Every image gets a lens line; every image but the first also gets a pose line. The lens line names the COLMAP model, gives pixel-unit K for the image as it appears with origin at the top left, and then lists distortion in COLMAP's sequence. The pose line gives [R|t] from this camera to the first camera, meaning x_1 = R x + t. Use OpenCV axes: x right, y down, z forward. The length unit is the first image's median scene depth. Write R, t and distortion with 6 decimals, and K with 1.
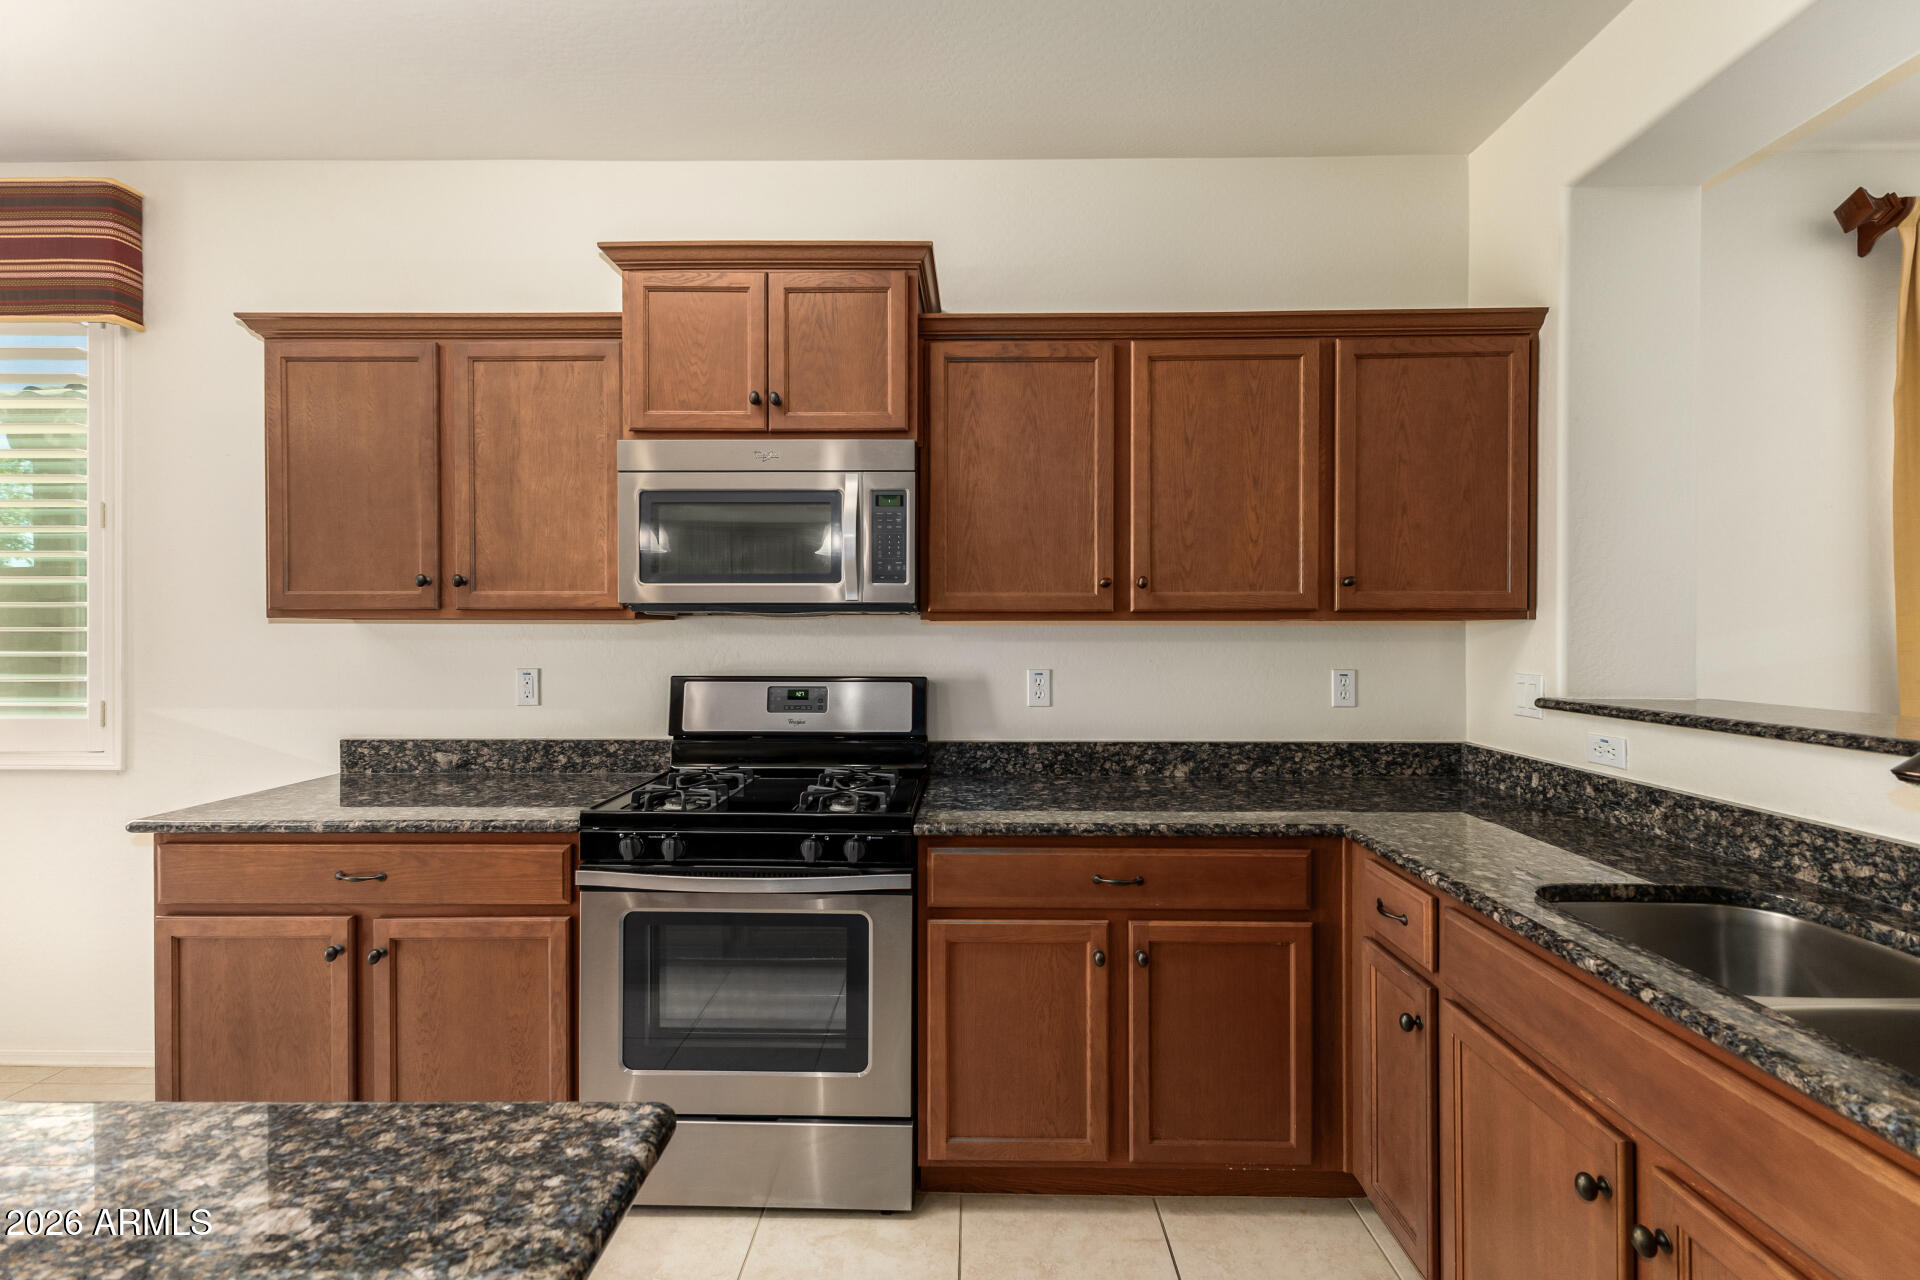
lens RADIAL K [[834.9, 0, 969.3], [0, 834.9, 635.6], [0, 0, 1]] dist [0.013957, -0.003293]
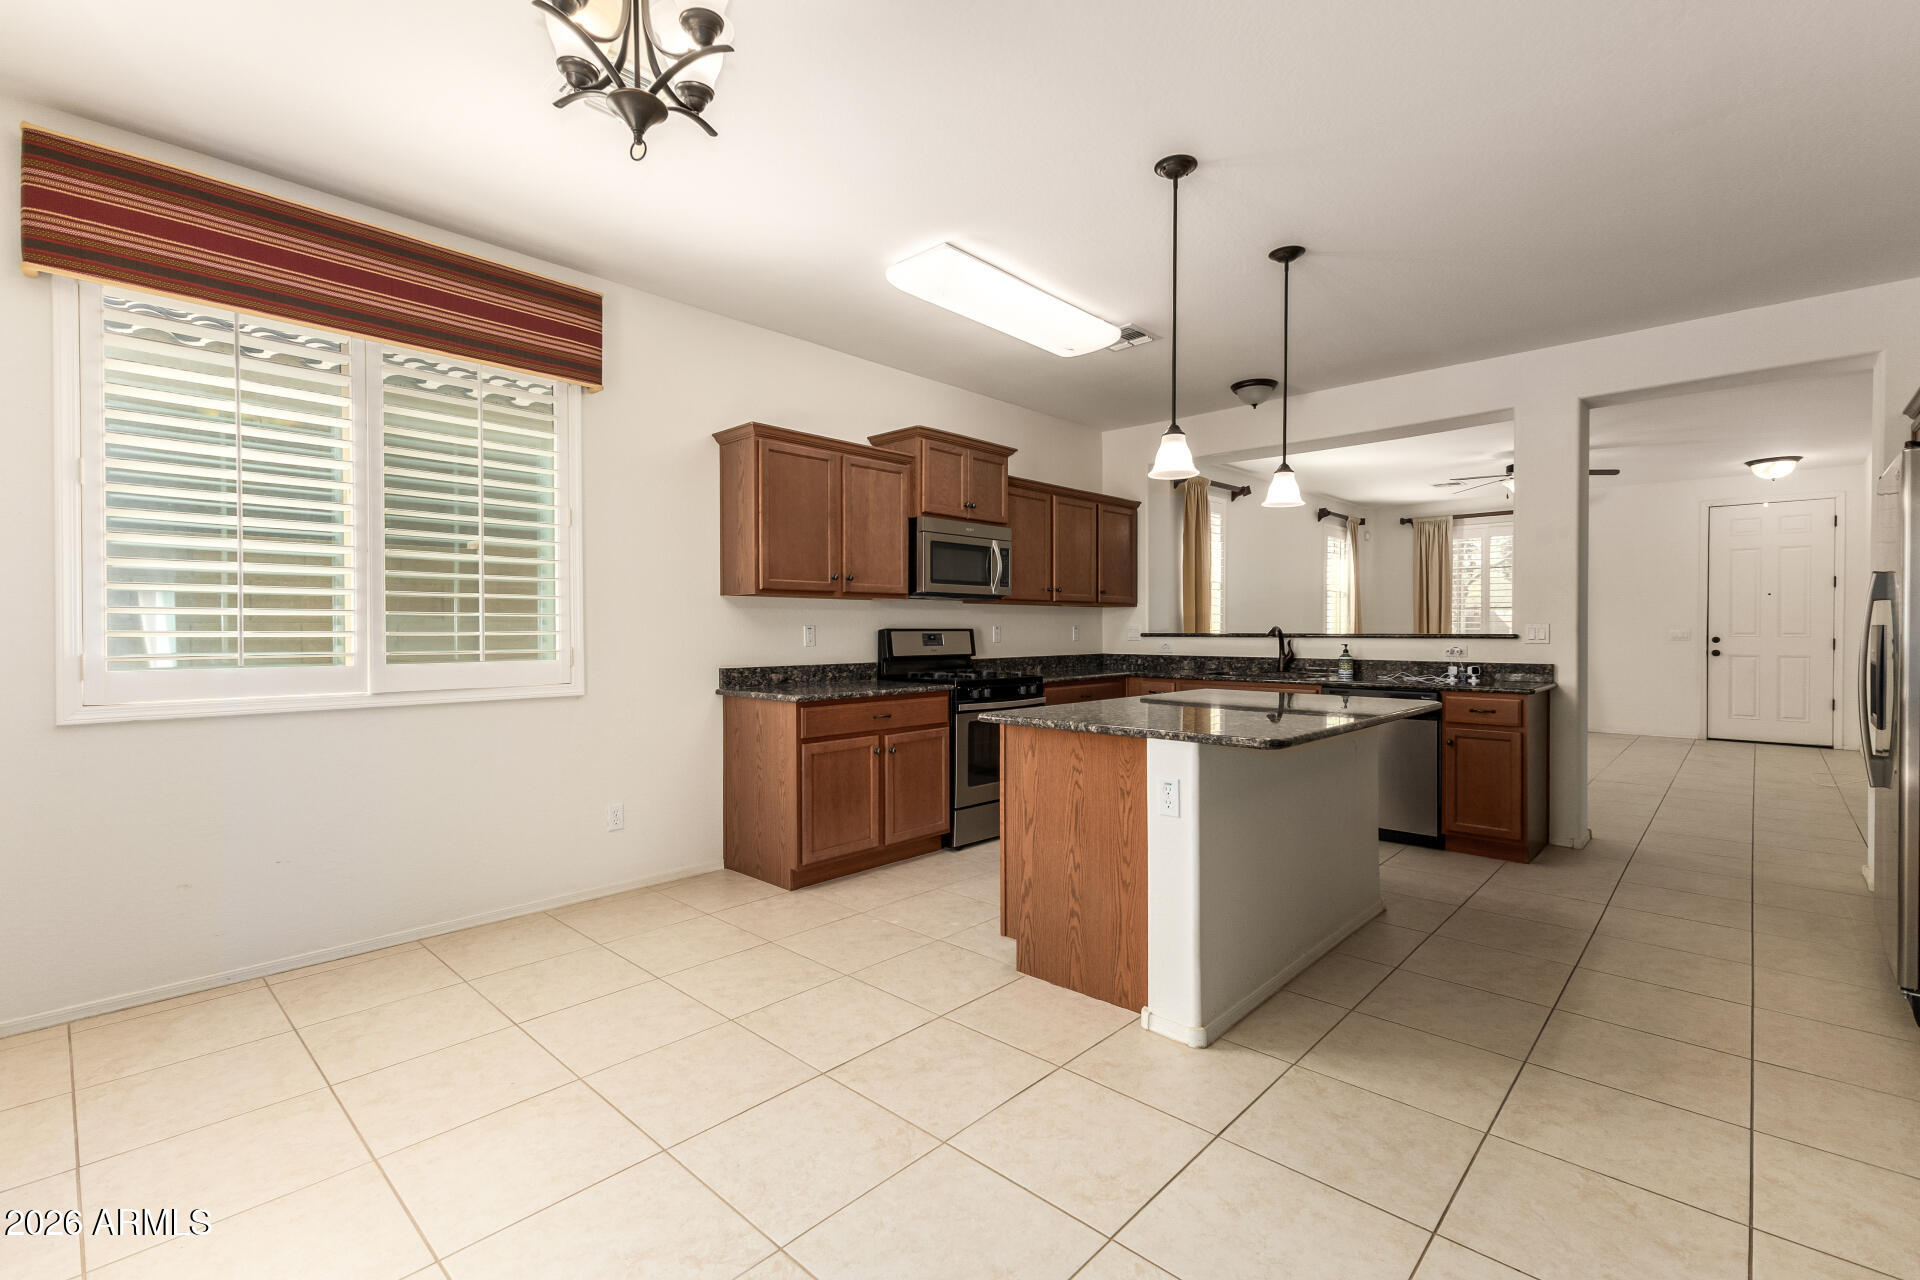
lens RADIAL K [[834.9, 0, 956.9], [0, 834.9, 642.5], [0, 0, 1]] dist [0.013957, -0.003293]
pose [[0.677668, -0.013337, 0.735247, -1.890382], [0.004997, 0.999896, 0.013532, 0.061351], [-0.735351, -0.005496, 0.677664, -0.513617]]
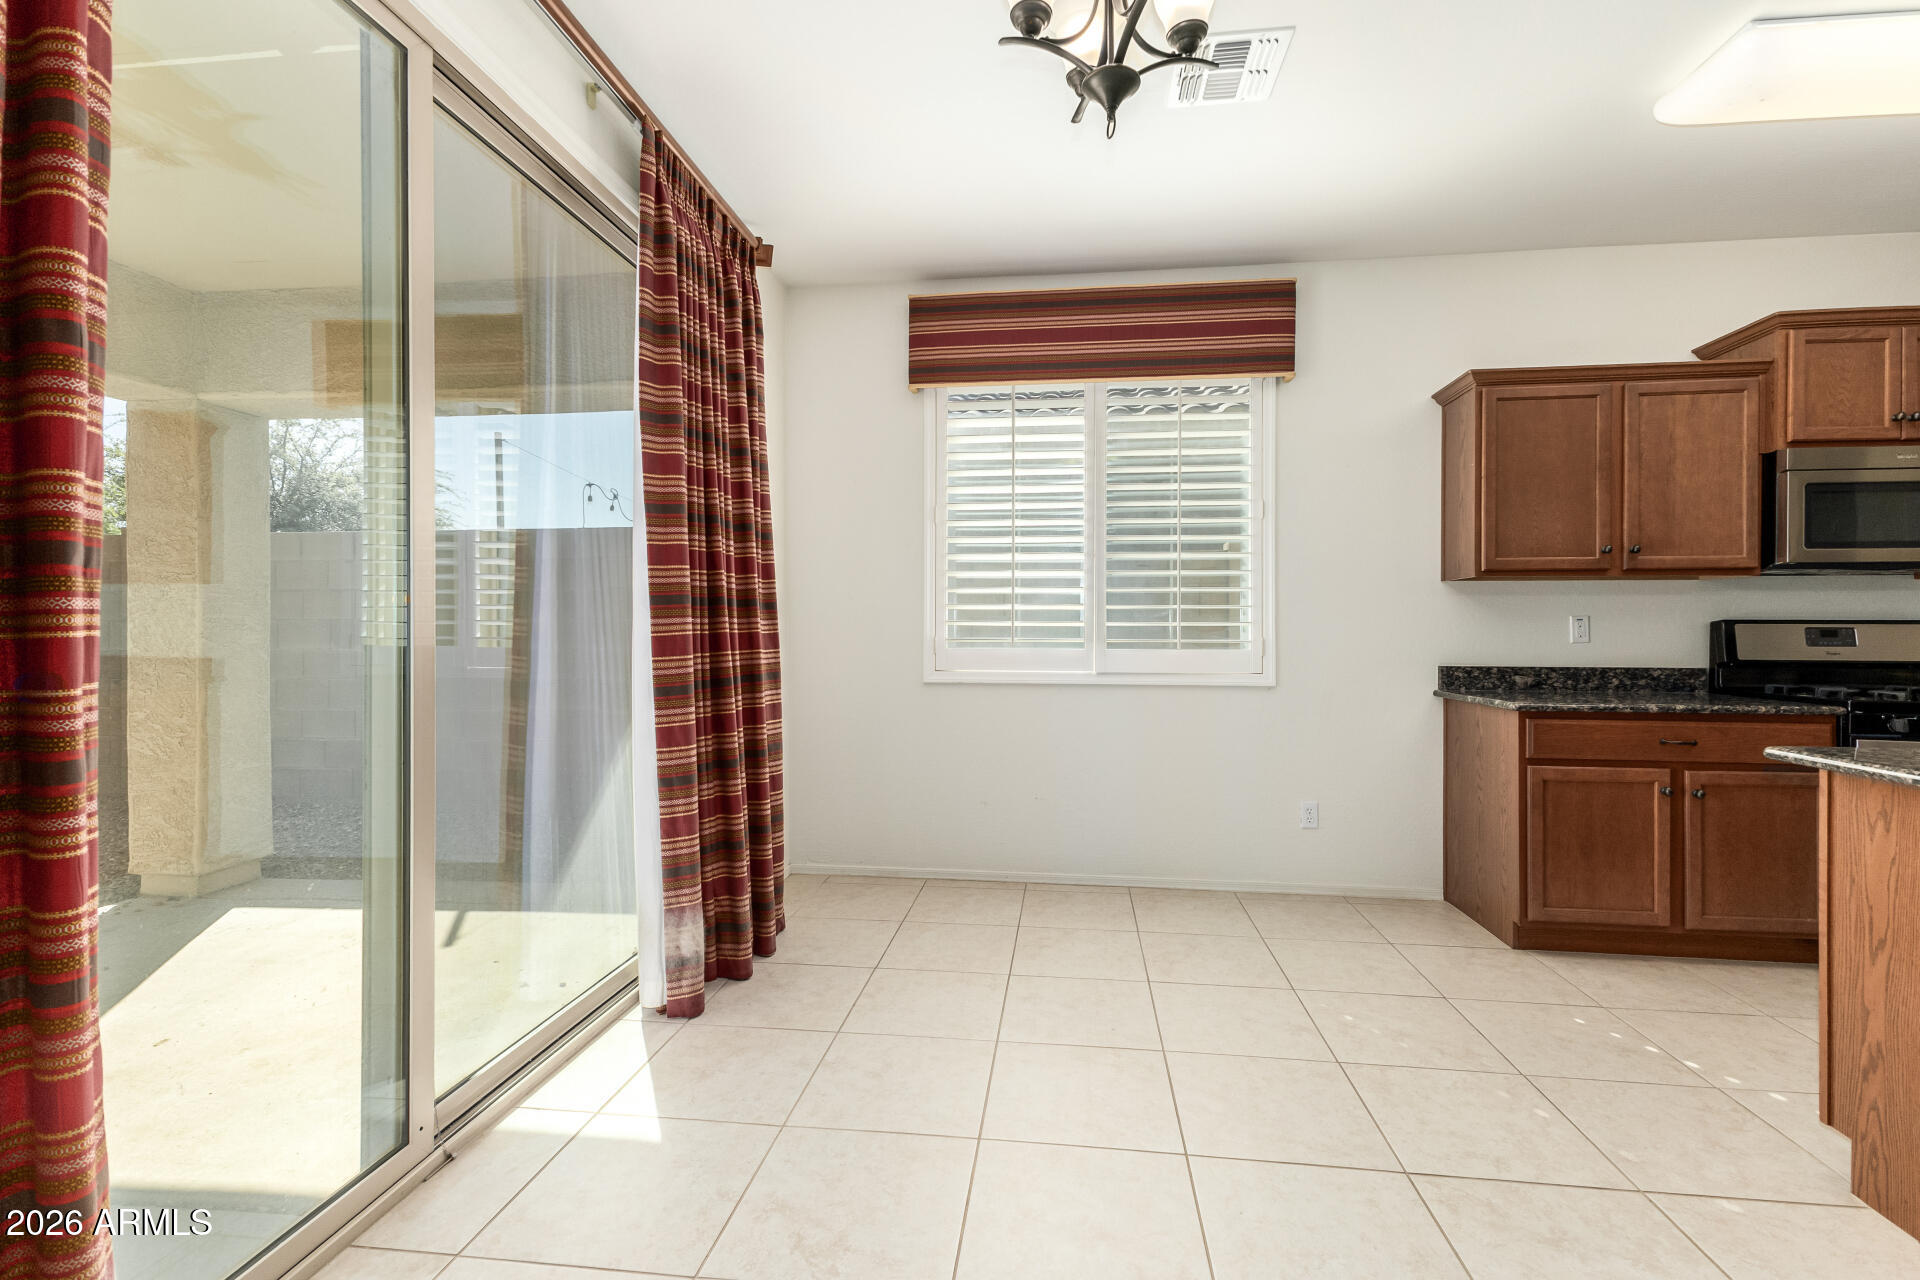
lens RADIAL K [[834.9, 0, 979.8], [0, 834.9, 635.0], [0, 0, 1]] dist [0.013957, -0.003293]
pose [[0.994716, 0.001889, -0.102651, -1.586750], [-0.001770, 0.999998, 0.001253, 0.082170], [0.102653, -0.001064, 0.994717, -0.551484]]
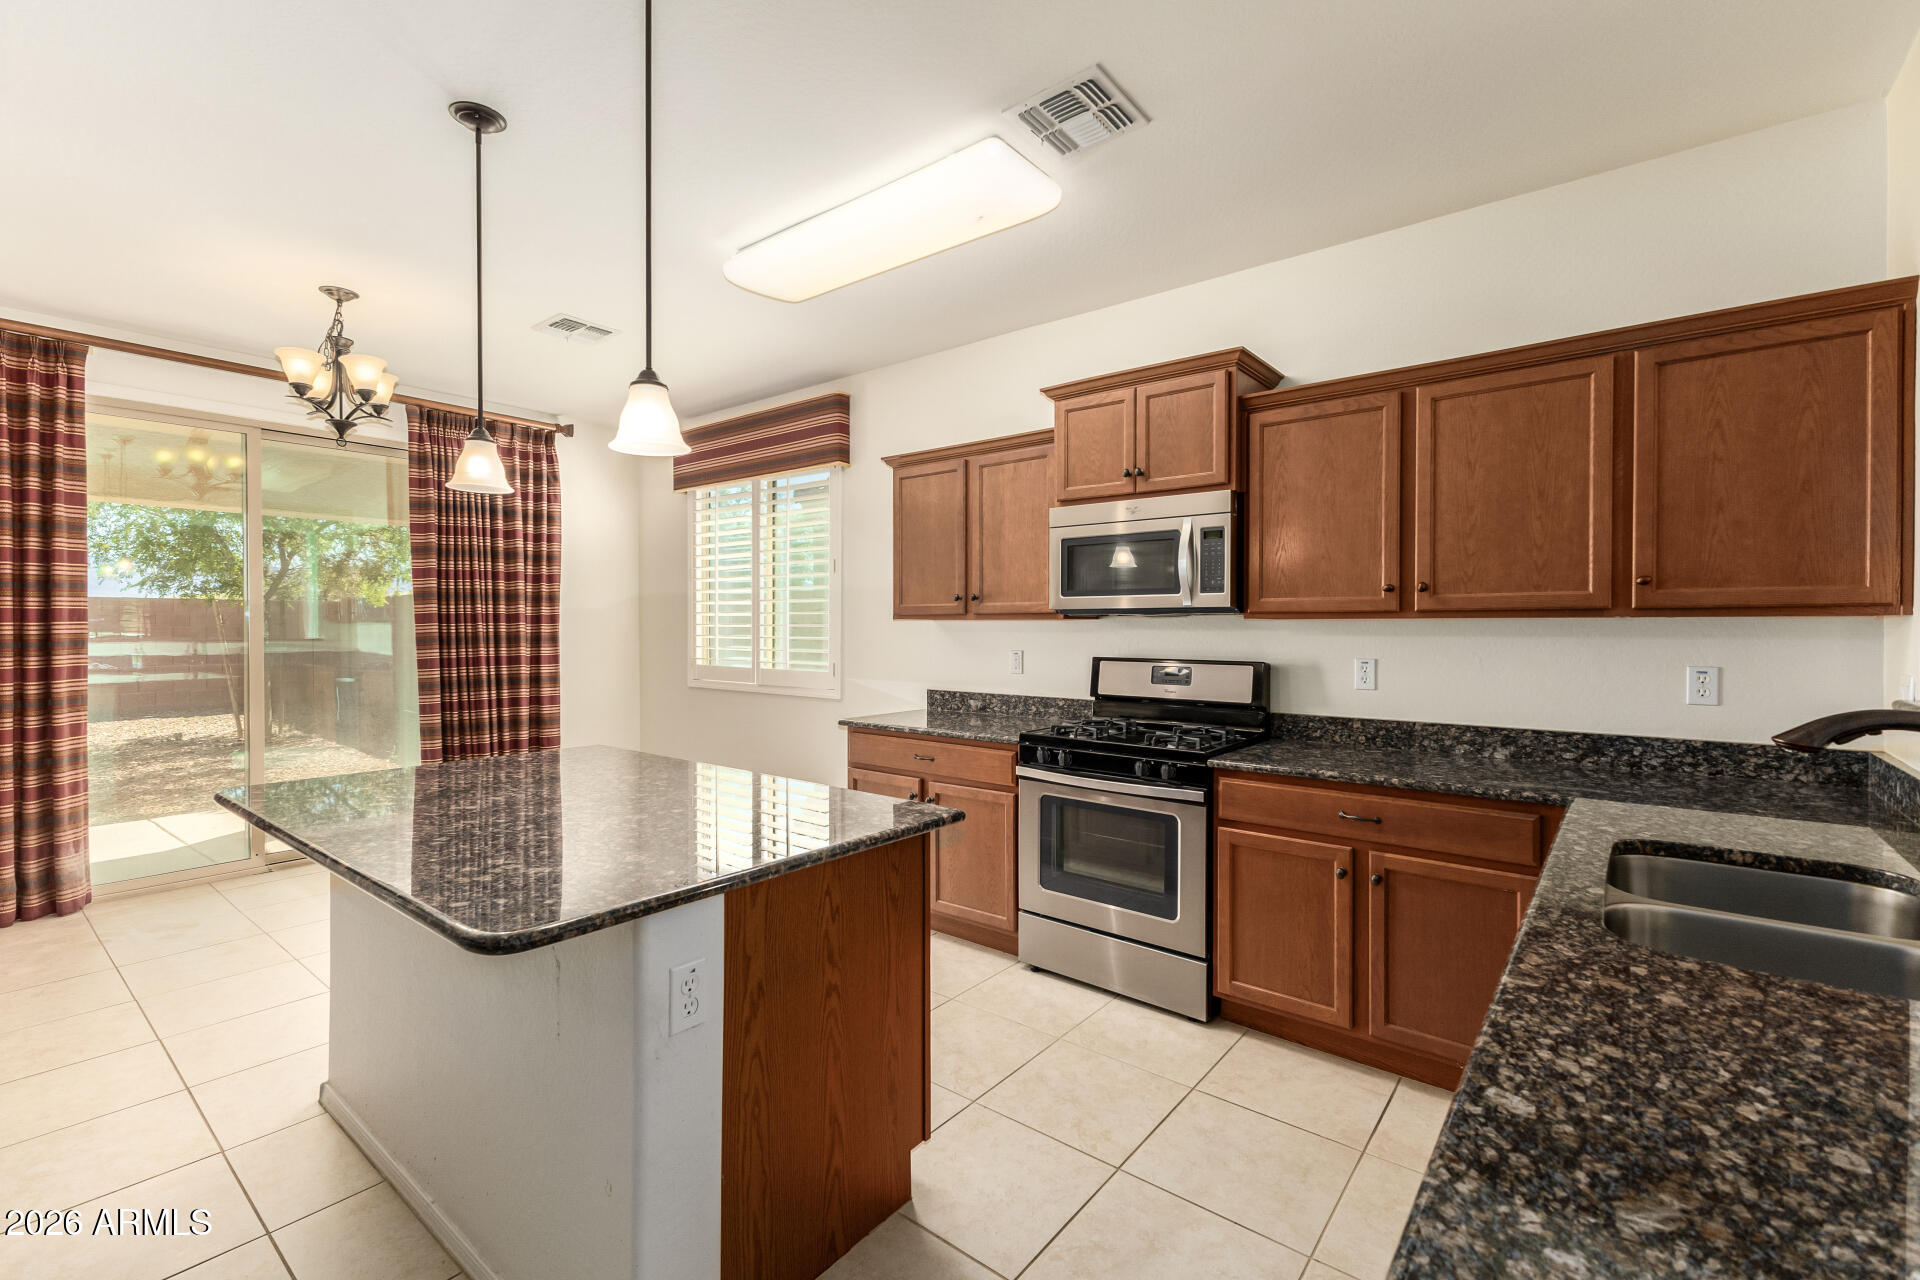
lens RADIAL K [[834.9, 0, 962.5], [0, 834.9, 630.5], [0, 0, 1]] dist [0.013957, -0.003293]
pose [[0.787387, 0.003797, -0.616448, 0.426003], [-0.004307, 0.999991, 0.000657, 0.001333], [0.616445, 0.002138, 0.787395, -0.357677]]
